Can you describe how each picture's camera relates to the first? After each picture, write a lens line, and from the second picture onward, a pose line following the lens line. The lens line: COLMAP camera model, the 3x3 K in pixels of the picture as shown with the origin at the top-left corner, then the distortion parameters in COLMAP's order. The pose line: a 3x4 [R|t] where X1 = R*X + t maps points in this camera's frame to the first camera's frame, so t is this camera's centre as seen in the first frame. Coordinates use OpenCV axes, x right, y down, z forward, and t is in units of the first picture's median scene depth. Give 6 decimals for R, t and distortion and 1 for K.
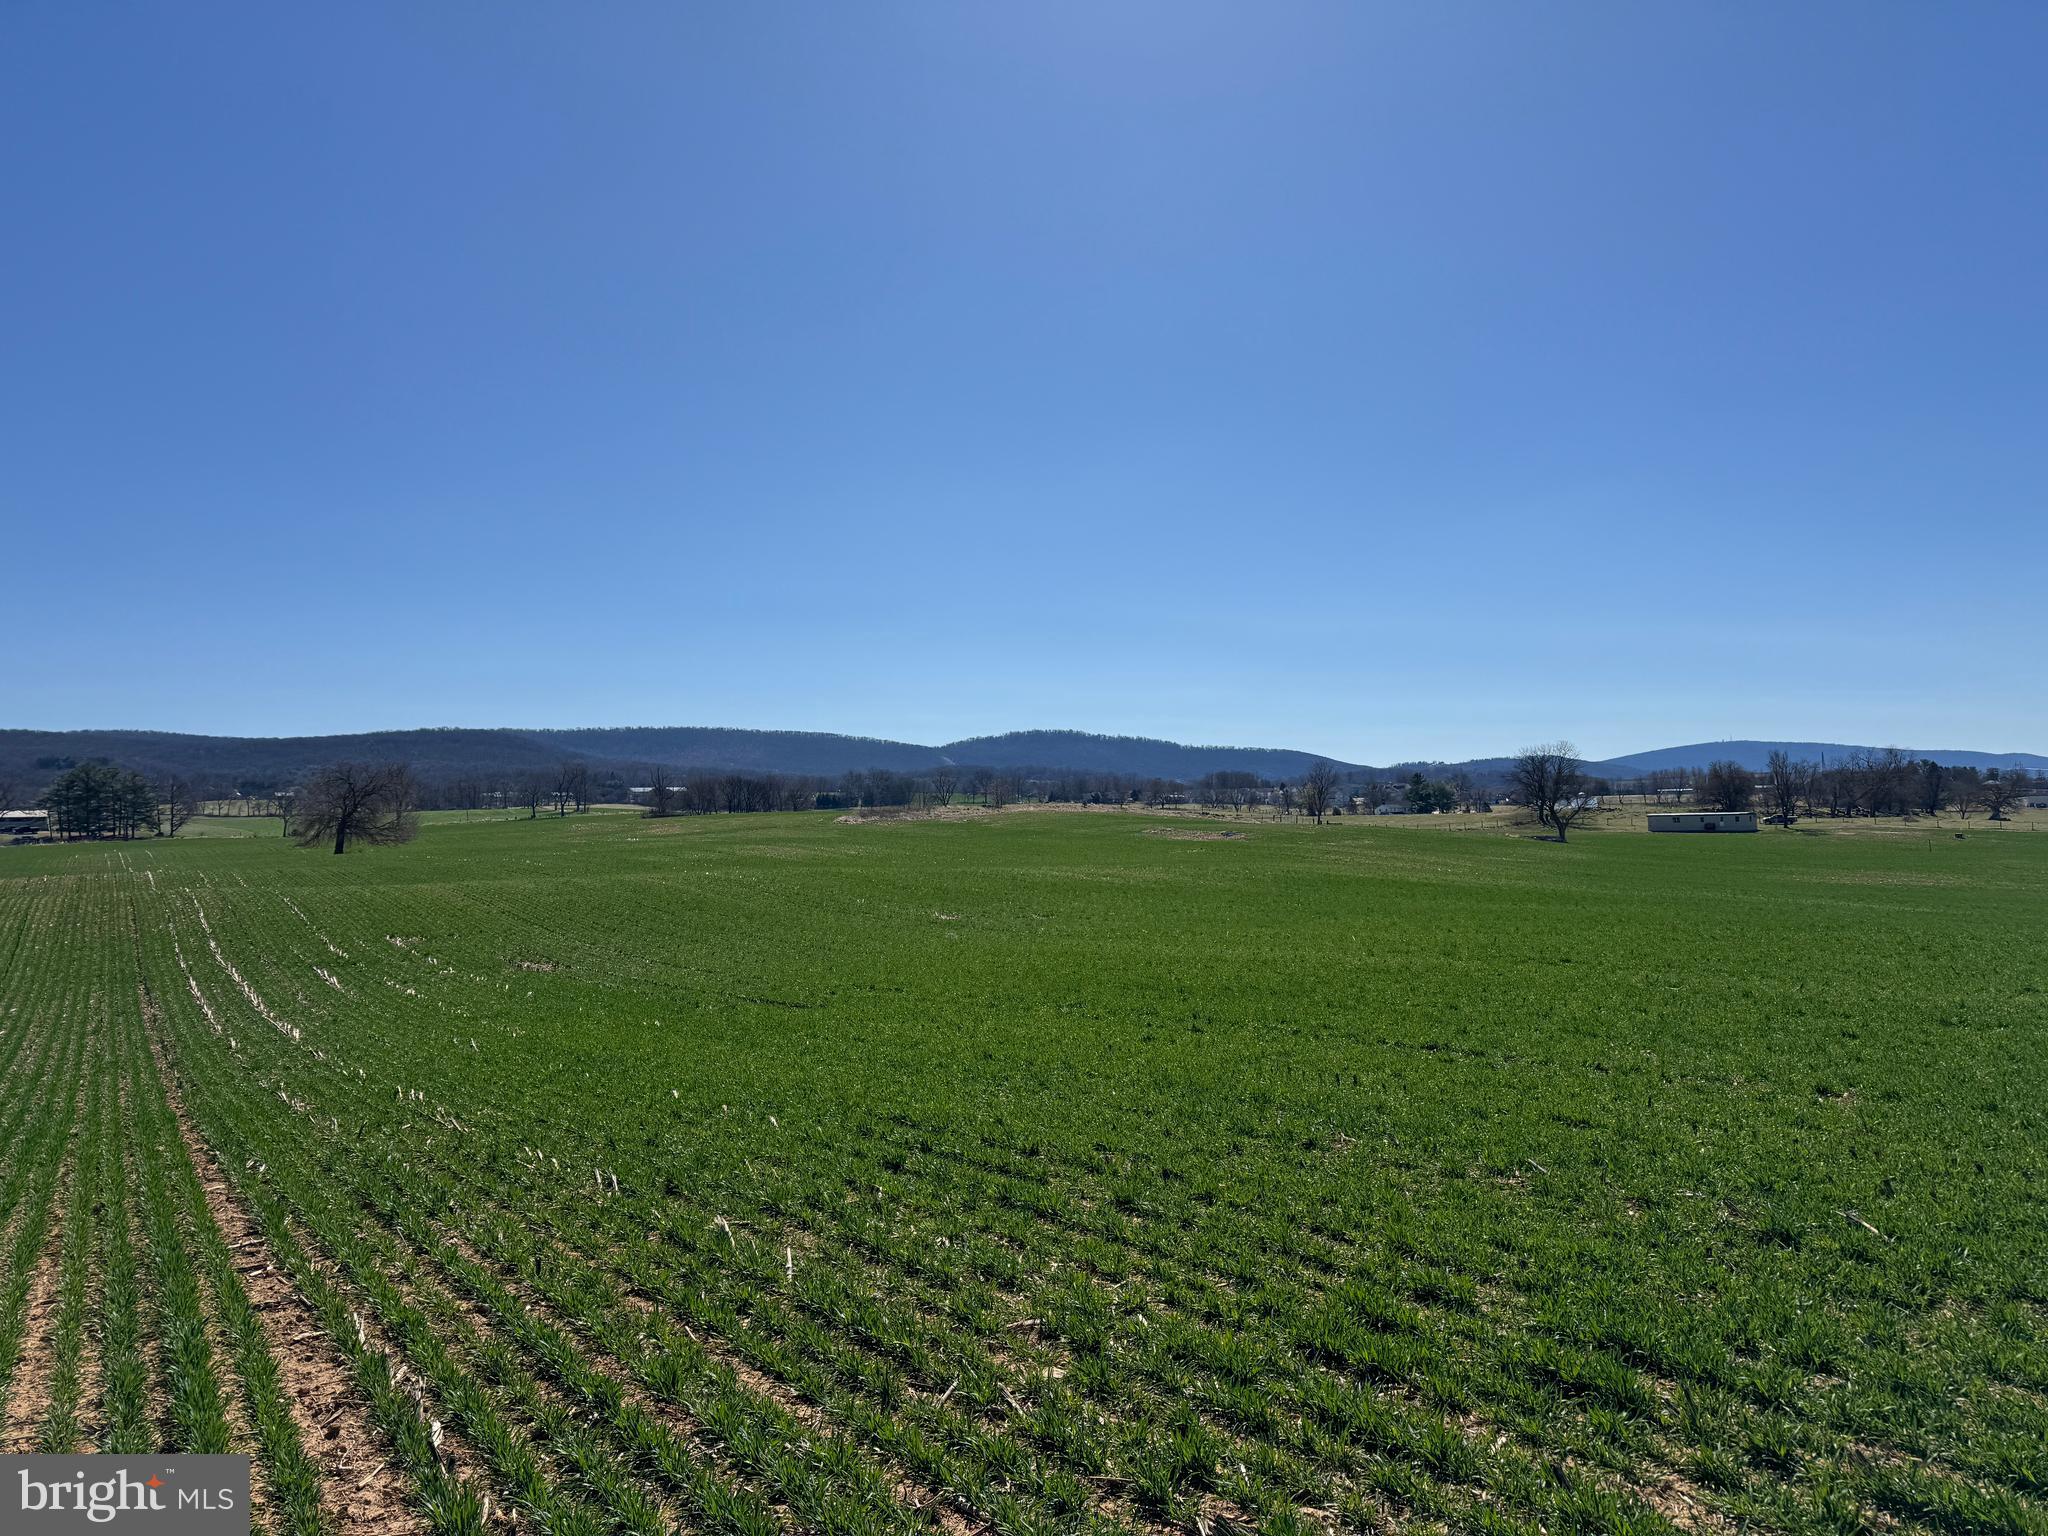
lens RADIAL K [[1433.5, 0, 1016.0], [0, 1433.5, 779.6], [0, 0, 1]] dist [0.064038, -0.065767]
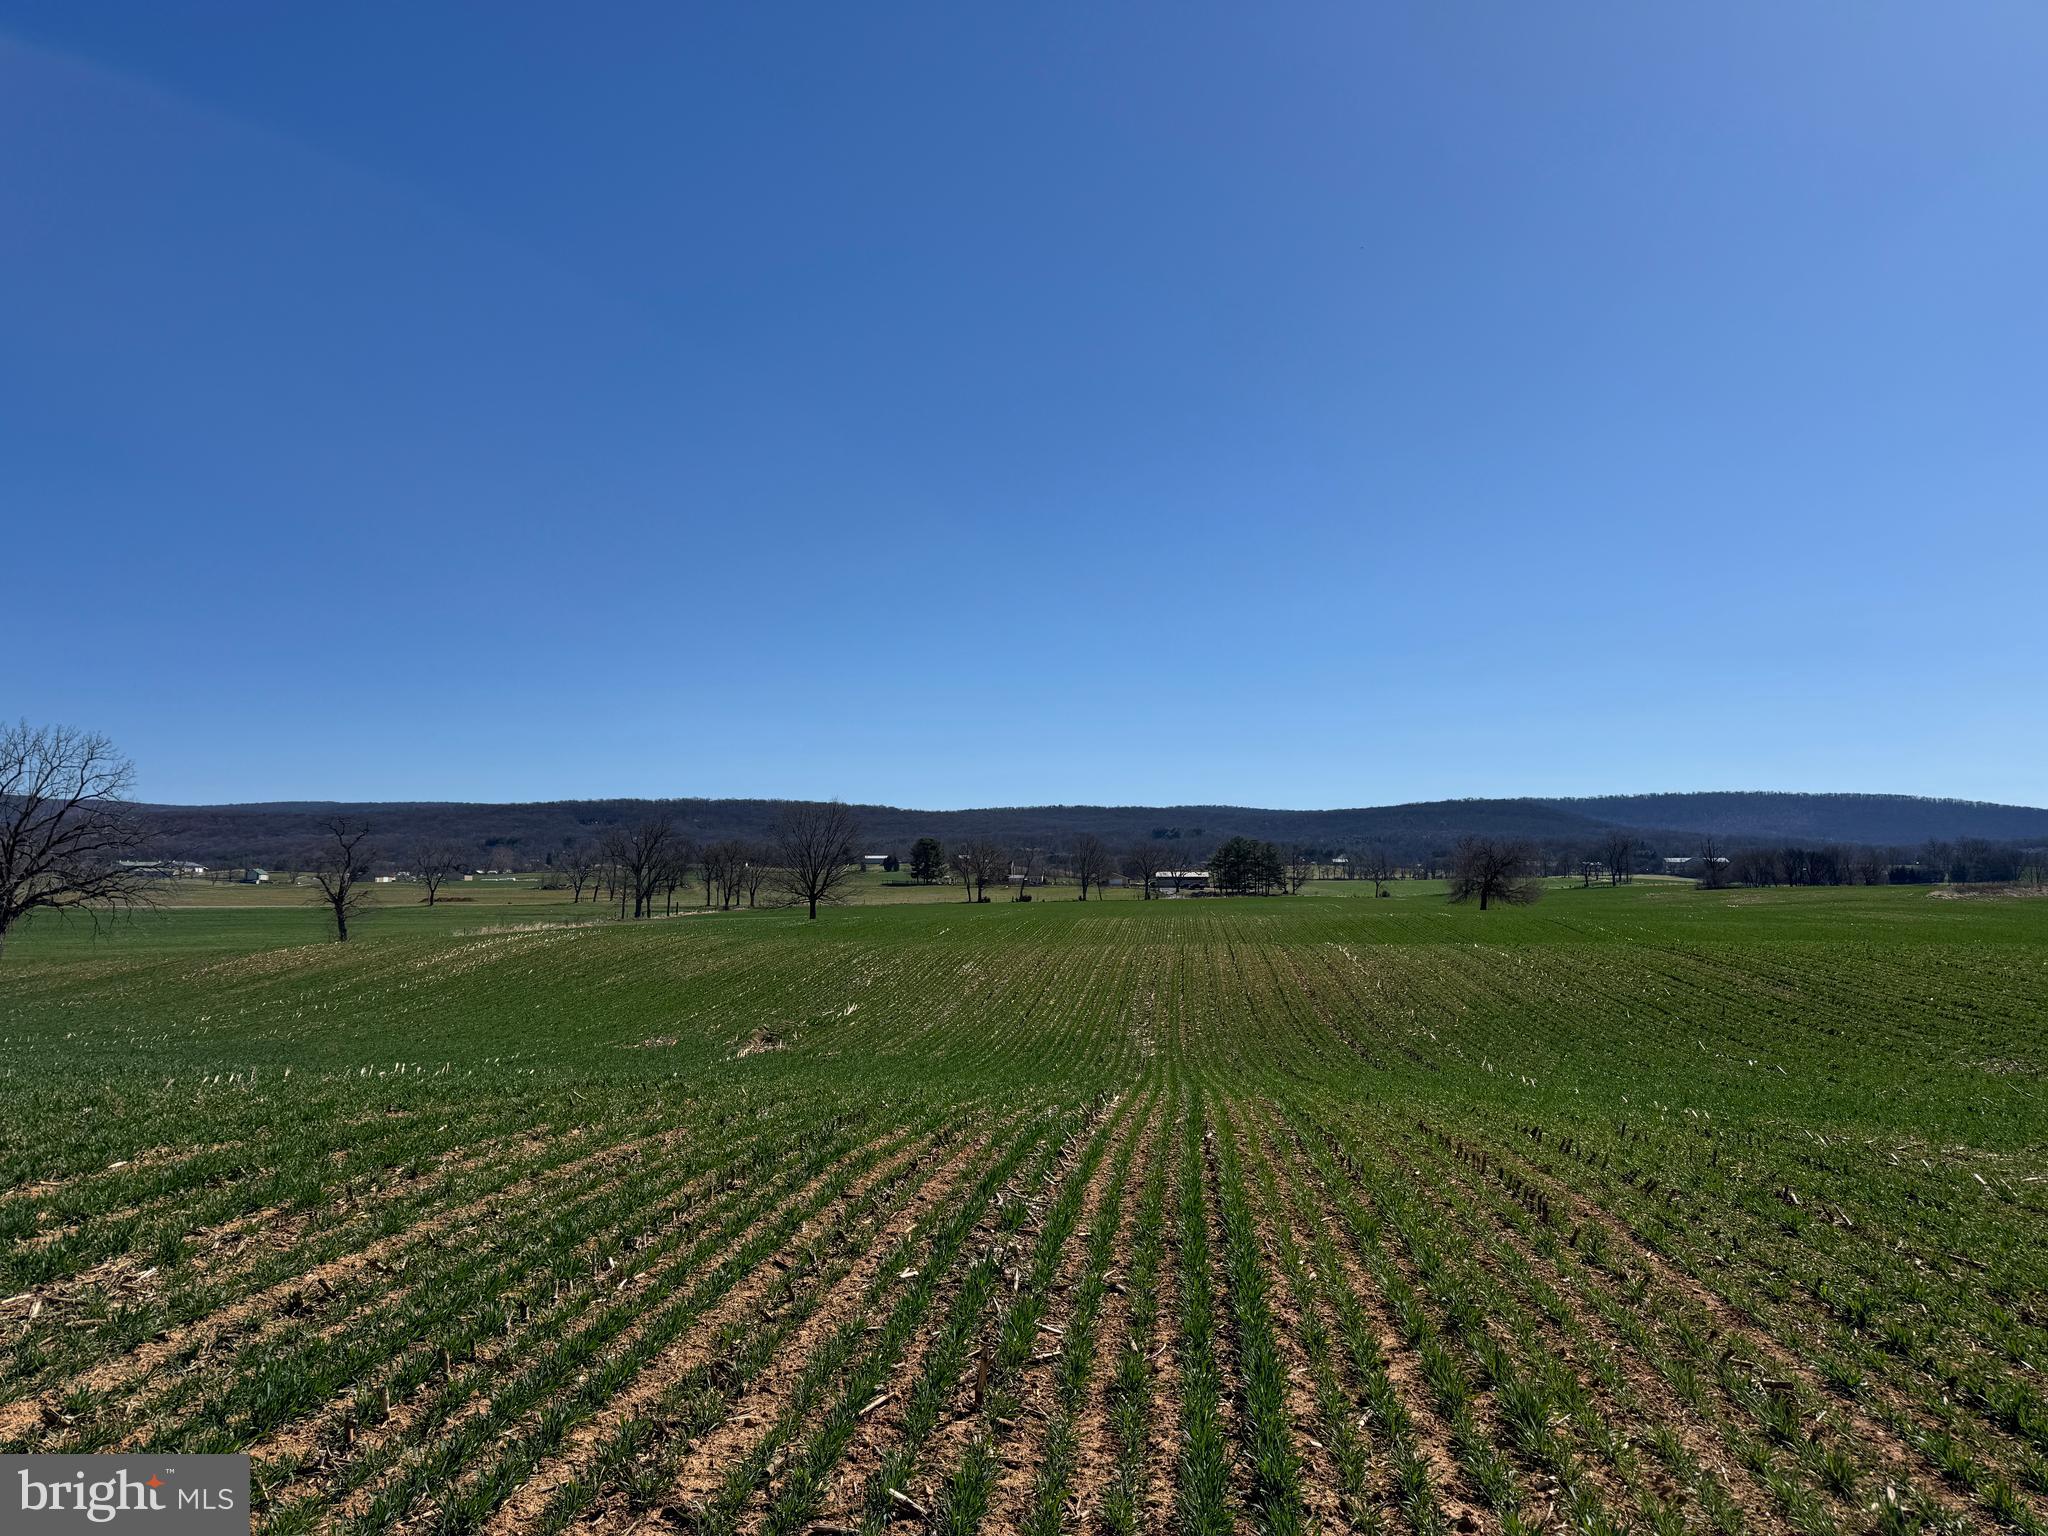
lens RADIAL K [[1433.5, 0, 1013.4], [0, 1433.5, 749.9], [0, 0, 1]] dist [0.064038, -0.065767]
pose [[0.779048, -0.039423, -0.625724, 0.011214], [-0.002957, 0.997779, -0.066546, -0.001965], [0.626958, 0.053693, 0.777201, -0.112424]]
